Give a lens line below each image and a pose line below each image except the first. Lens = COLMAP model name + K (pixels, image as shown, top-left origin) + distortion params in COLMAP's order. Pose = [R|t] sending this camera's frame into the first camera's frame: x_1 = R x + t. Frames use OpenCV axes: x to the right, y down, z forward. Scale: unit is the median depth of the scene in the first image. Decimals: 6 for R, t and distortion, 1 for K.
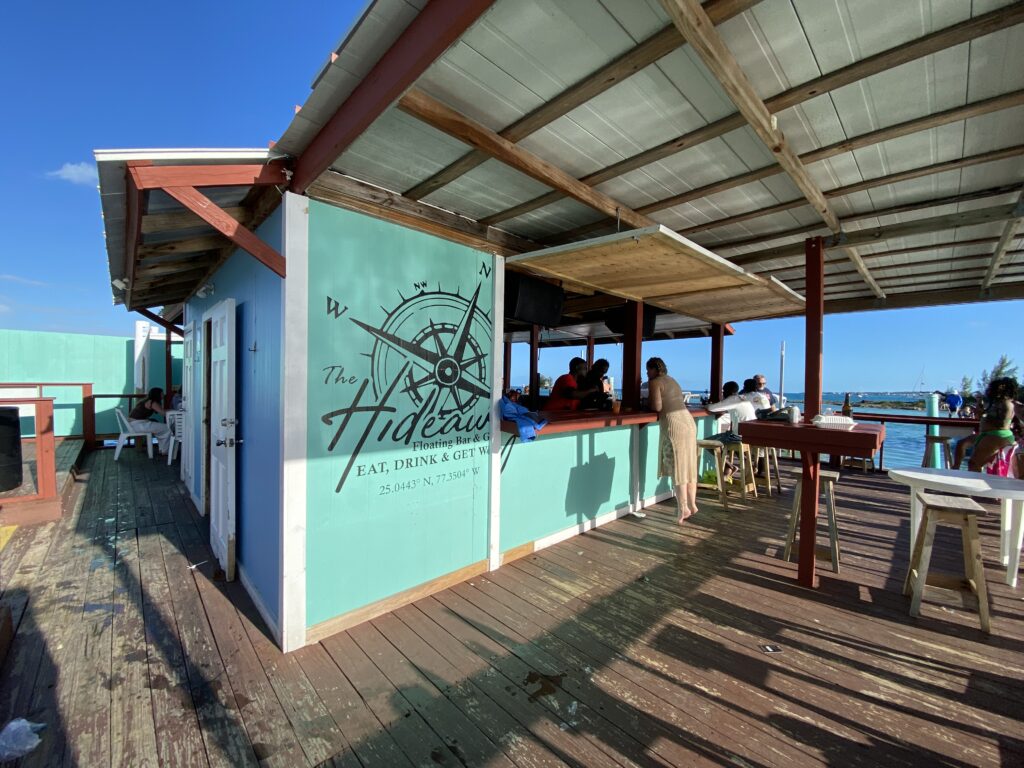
lens RADIAL K [[411.8, 0, 504.0], [0, 411.8, 383.2], [0, 0, 1]] dist [0.001539, -0.013894]
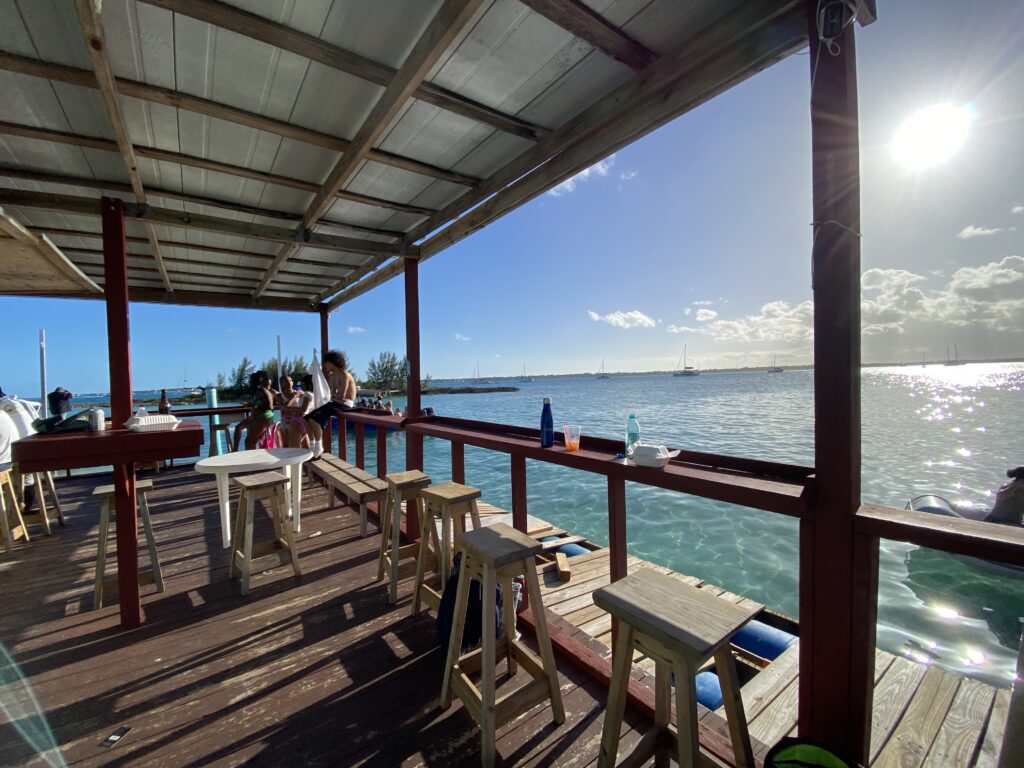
lens RADIAL K [[411.8, 0, 504.0], [0, 411.8, 383.2], [0, 0, 1]] dist [0.001539, -0.013894]
pose [[0.102192, -0.037837, 0.994045, 0.025456], [0.035831, 0.998768, 0.034333, 0.007282], [-0.994119, 0.032109, 0.103422, 0.145177]]
